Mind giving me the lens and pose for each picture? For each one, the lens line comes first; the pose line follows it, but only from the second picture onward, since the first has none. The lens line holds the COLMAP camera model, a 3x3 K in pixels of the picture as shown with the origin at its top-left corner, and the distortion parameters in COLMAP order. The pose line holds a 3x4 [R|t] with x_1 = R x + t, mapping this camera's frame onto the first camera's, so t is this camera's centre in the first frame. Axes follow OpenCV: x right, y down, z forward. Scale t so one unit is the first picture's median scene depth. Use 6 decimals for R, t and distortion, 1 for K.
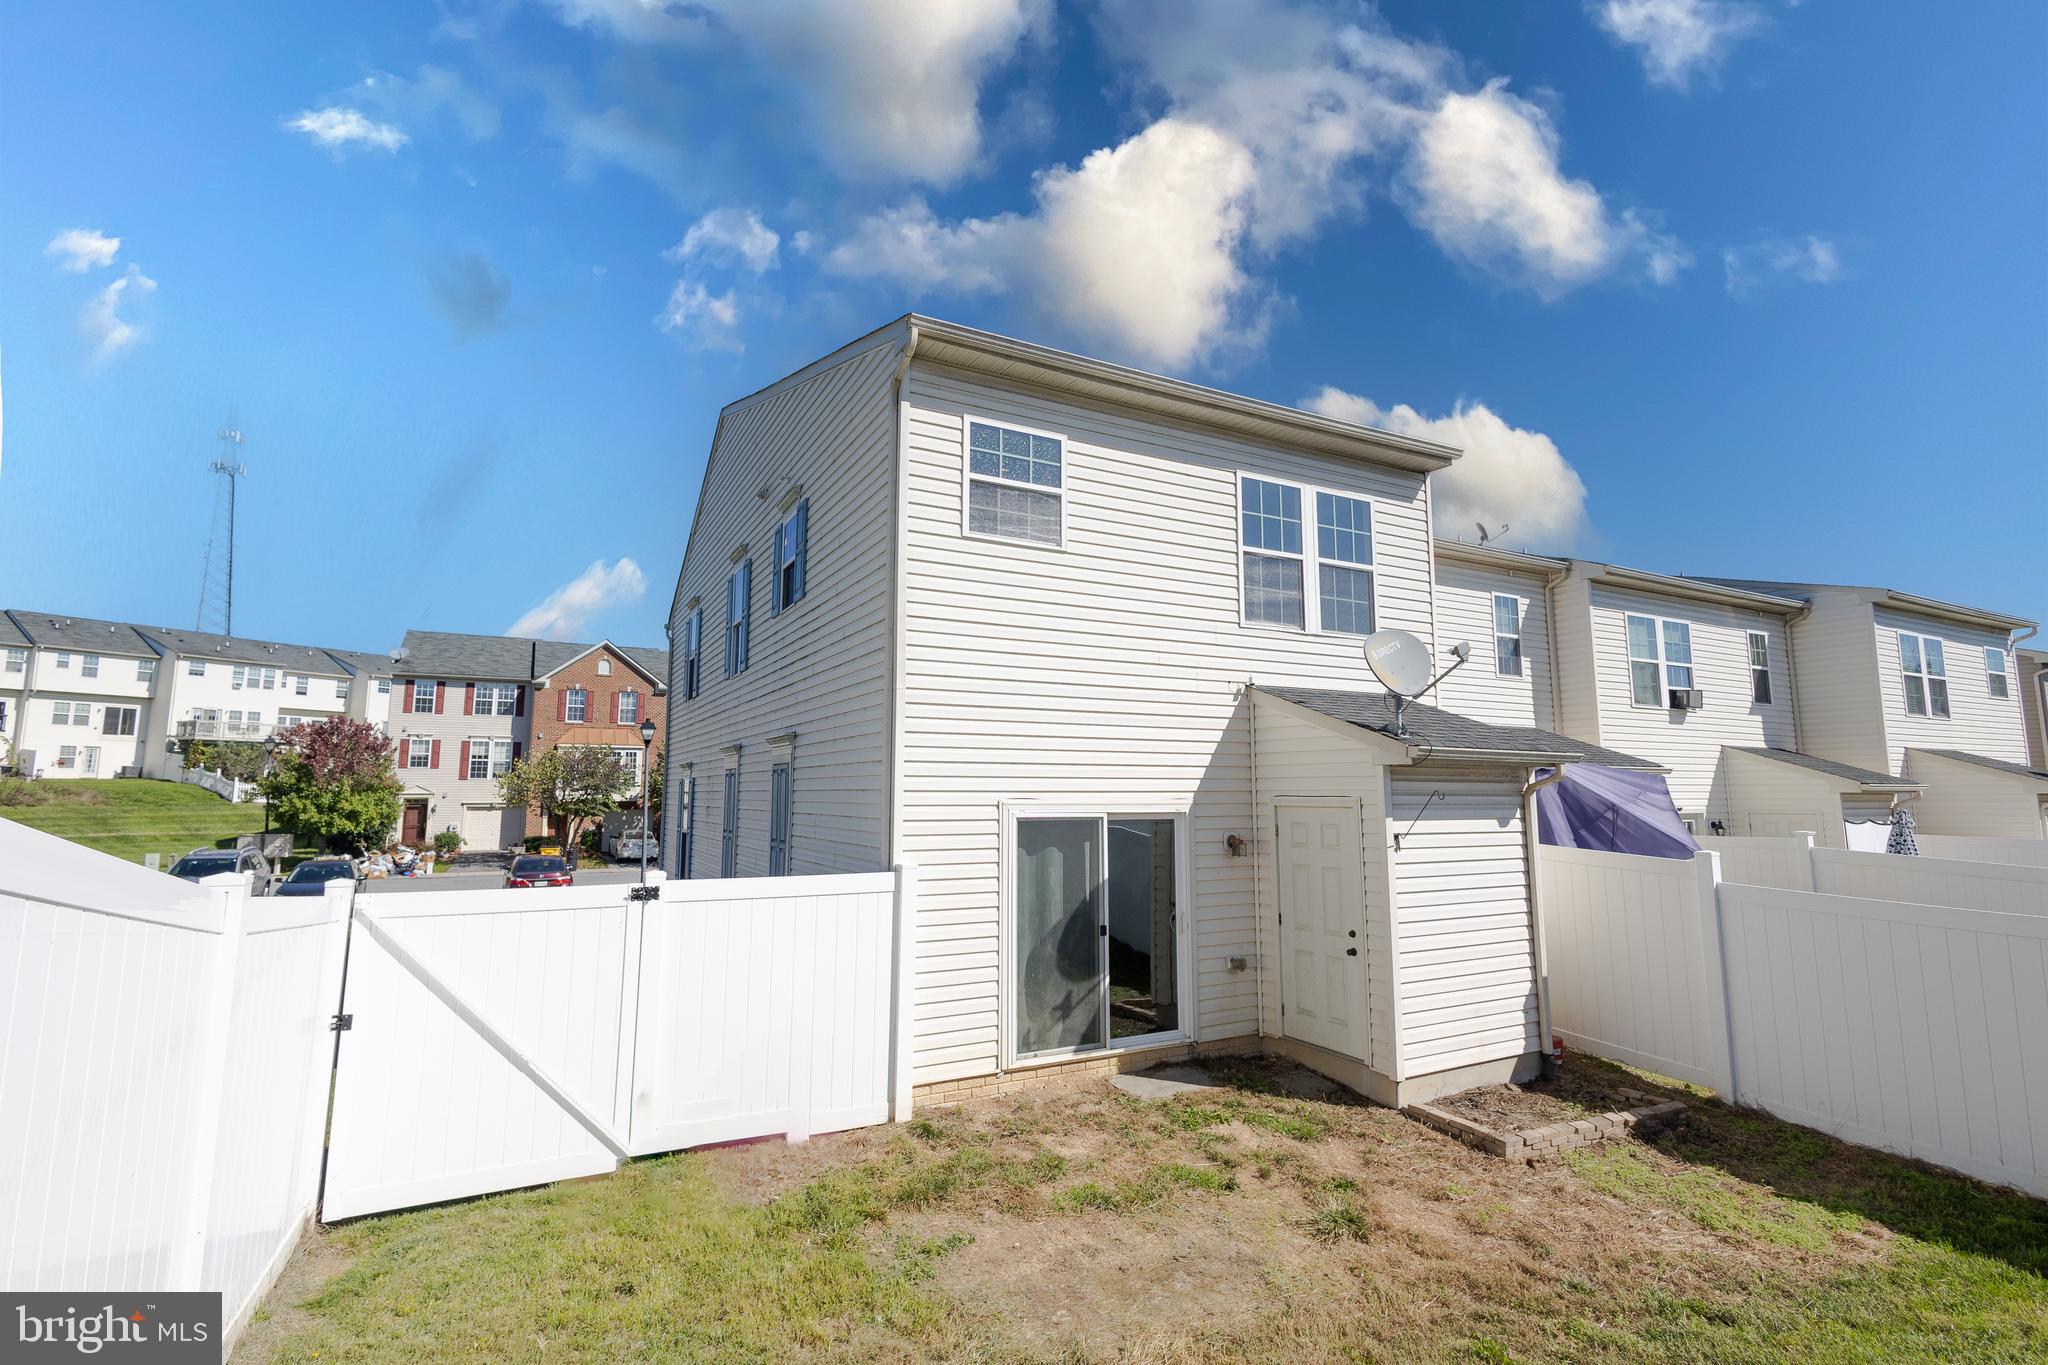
lens RADIAL K [[951.8, 0, 1024.0], [0, 951.8, 682.5], [0, 0, 1]] dist [0.009515, -0.000453]
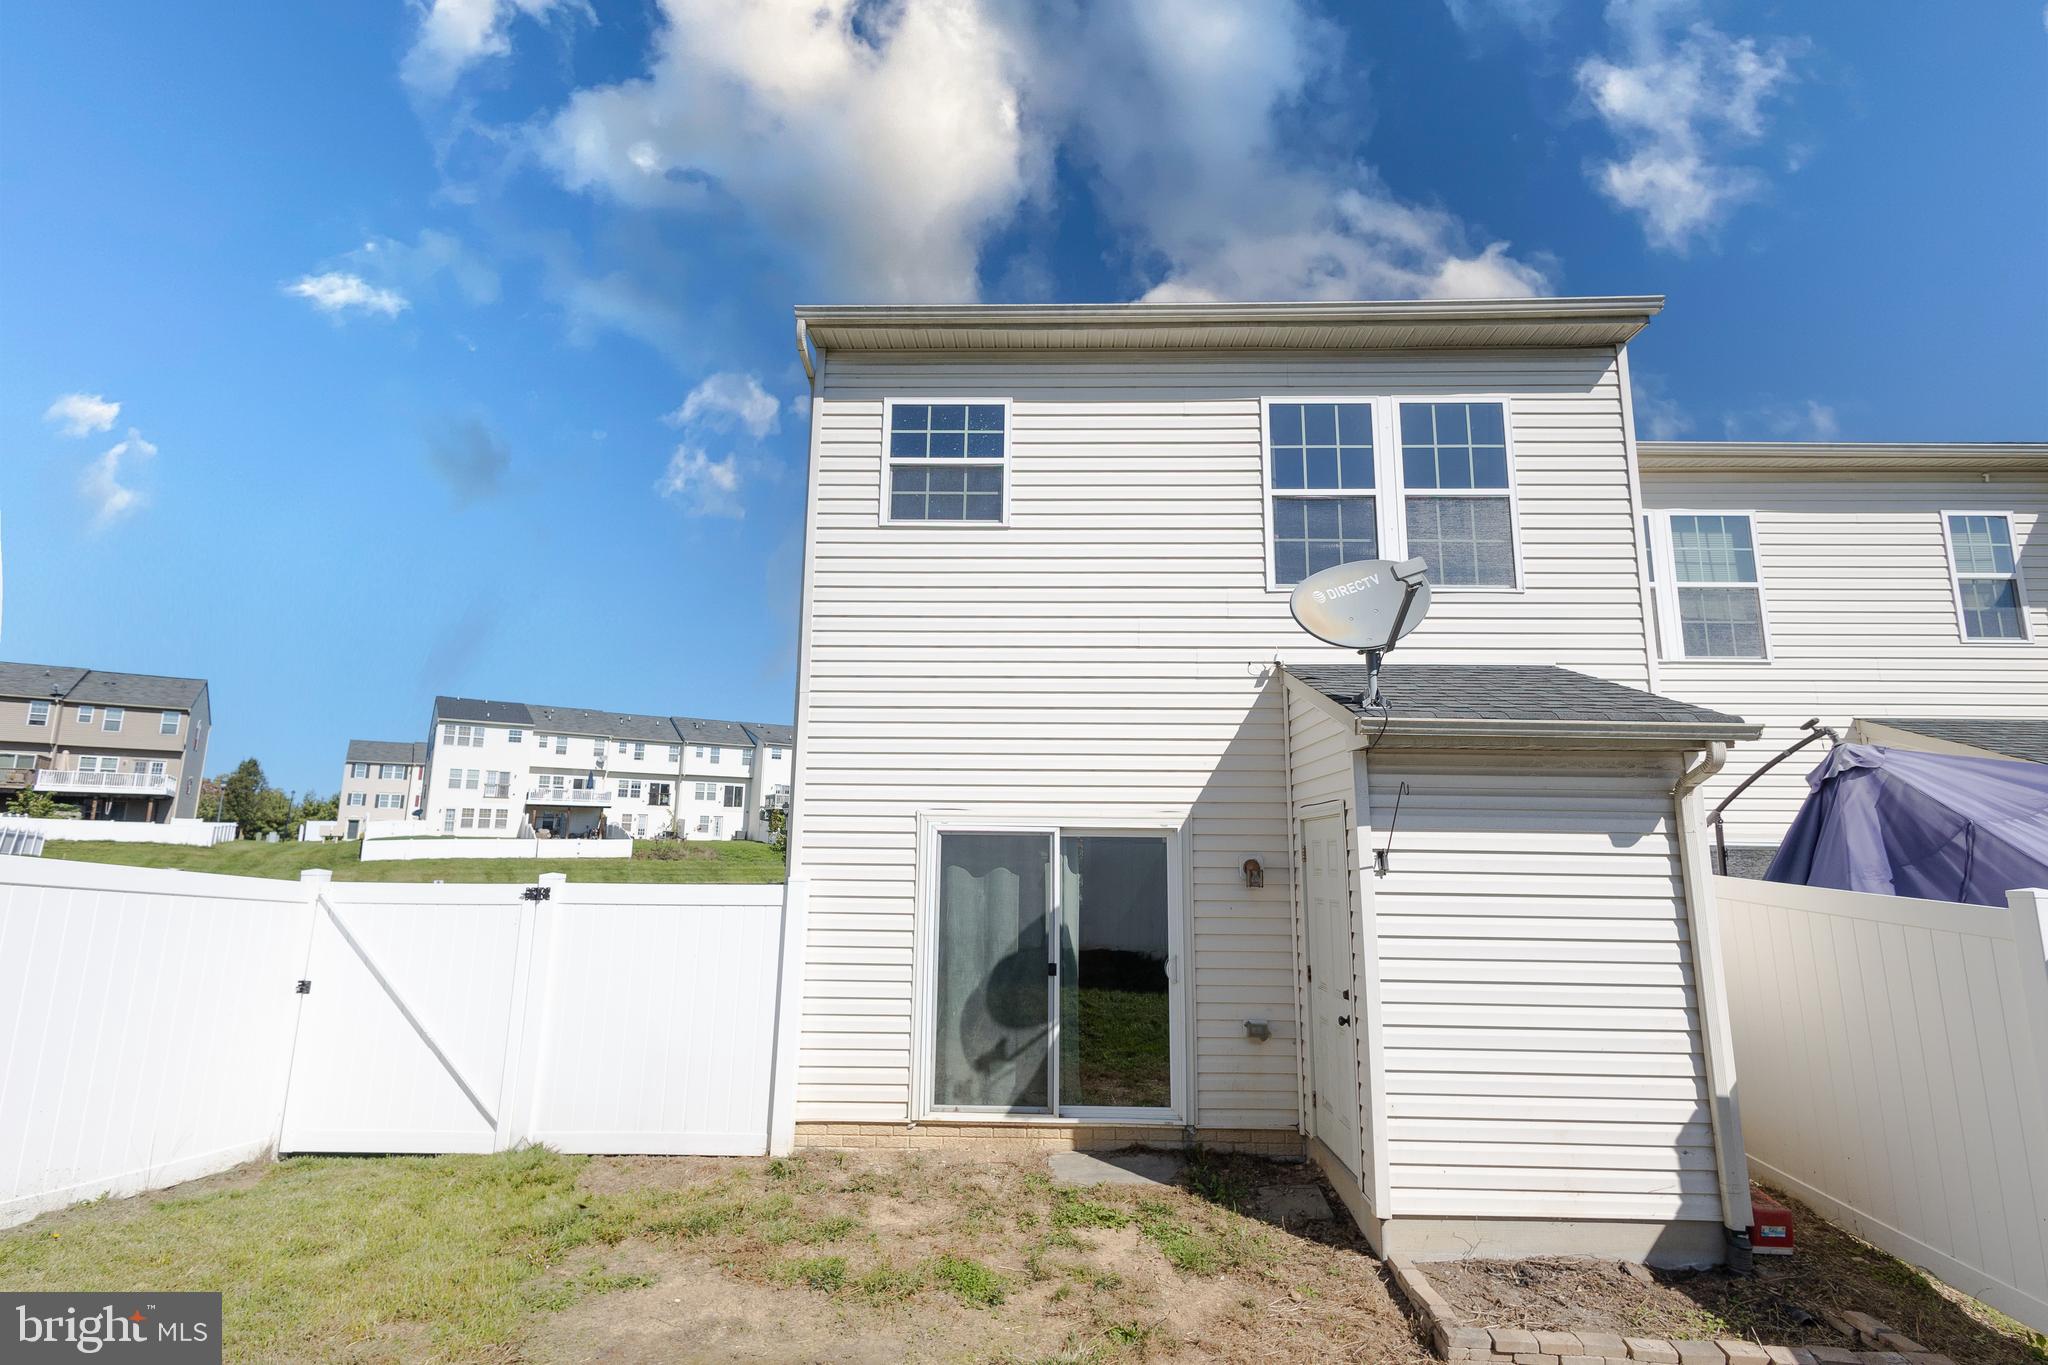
lens RADIAL K [[973.7, 0, 1022.7], [0, 973.7, 691.7], [0, 0, 1]] dist [0.020273, -0.010123]
pose [[0.870577, -0.075473, -0.486210, 0.487295], [0.047547, 0.996445, -0.069541, 0.076891], [0.489730, 0.037423, 0.871071, 0.237456]]
